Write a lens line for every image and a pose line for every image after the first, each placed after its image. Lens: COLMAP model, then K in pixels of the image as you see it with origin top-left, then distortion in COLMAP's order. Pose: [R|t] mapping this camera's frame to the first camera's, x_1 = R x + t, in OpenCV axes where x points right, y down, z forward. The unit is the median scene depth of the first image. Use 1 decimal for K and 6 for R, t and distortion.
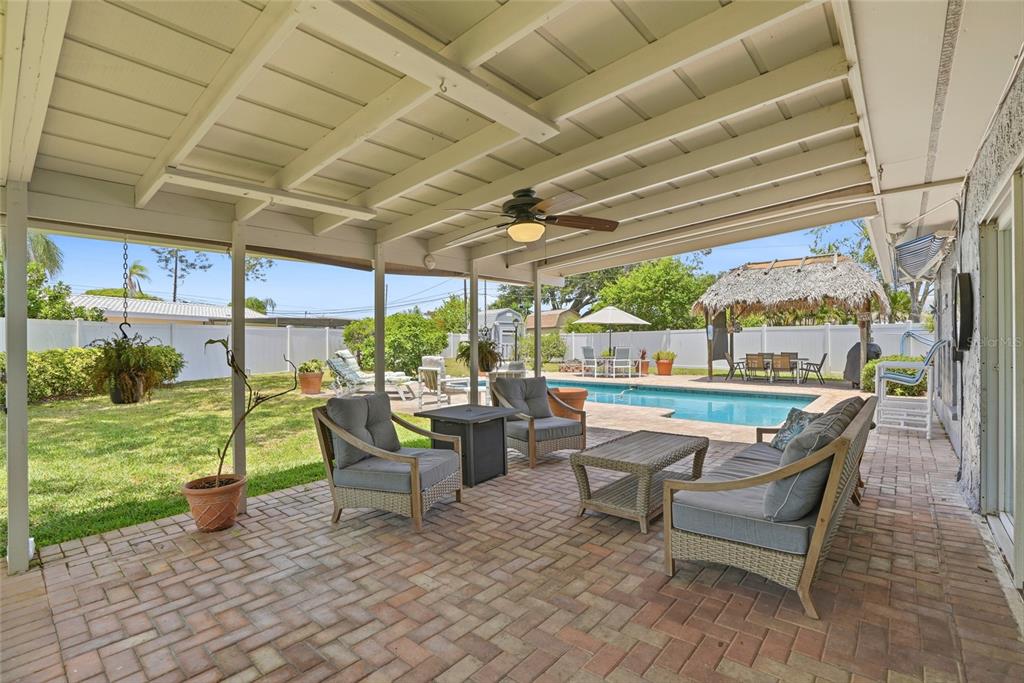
lens RADIAL K [[465.7, 0, 514.1], [0, 465.7, 340.3], [0, 0, 1]] dist [-0.033371, 0.008983]
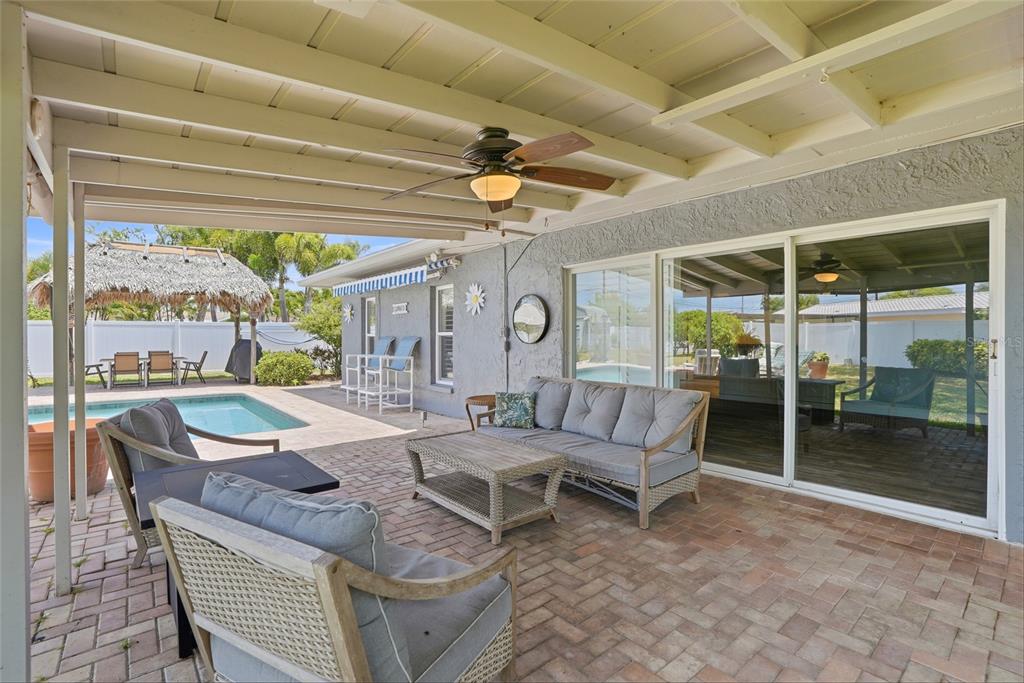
lens RADIAL K [[465.7, 0, 512.4], [0, 465.7, 337.8], [0, 0, 1]] dist [-0.033371, 0.008983]
pose [[0.176967, 0.003870, 0.984209, -0.152296], [-0.005285, 0.999982, -0.002982, 0.000770], [-0.984203, -0.004674, 0.176984, 0.181654]]
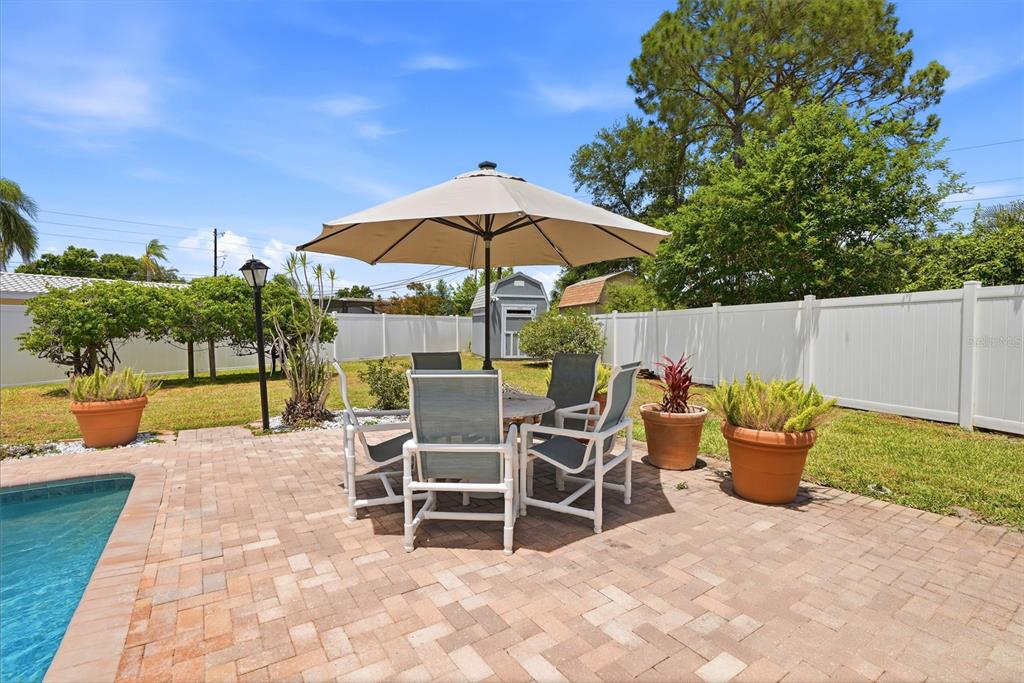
lens RADIAL K [[465.7, 0, 526.6], [0, 465.7, 346.9], [0, 0, 1]] dist [-0.033371, 0.008983]
pose [[0.967979, 0.010120, -0.250827, 0.333239], [0.001498, 0.998936, 0.046085, -0.001908], [0.251026, -0.044985, 0.966934, 0.953739]]
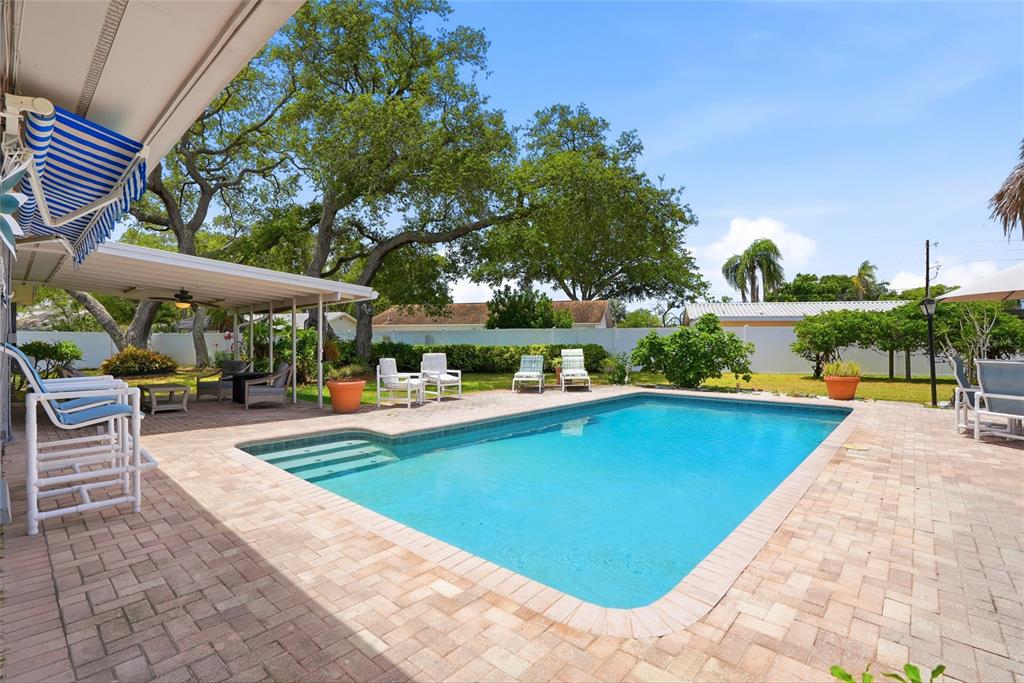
lens RADIAL K [[465.7, 0, 504.9], [0, 465.7, 338.0], [0, 0, 1]] dist [-0.033371, 0.008983]
pose [[-0.030109, -0.001657, -0.999545, 0.651473], [-0.000226, 0.999999, -0.001651, -0.002307], [0.999547, 0.000176, -0.030109, 0.715958]]
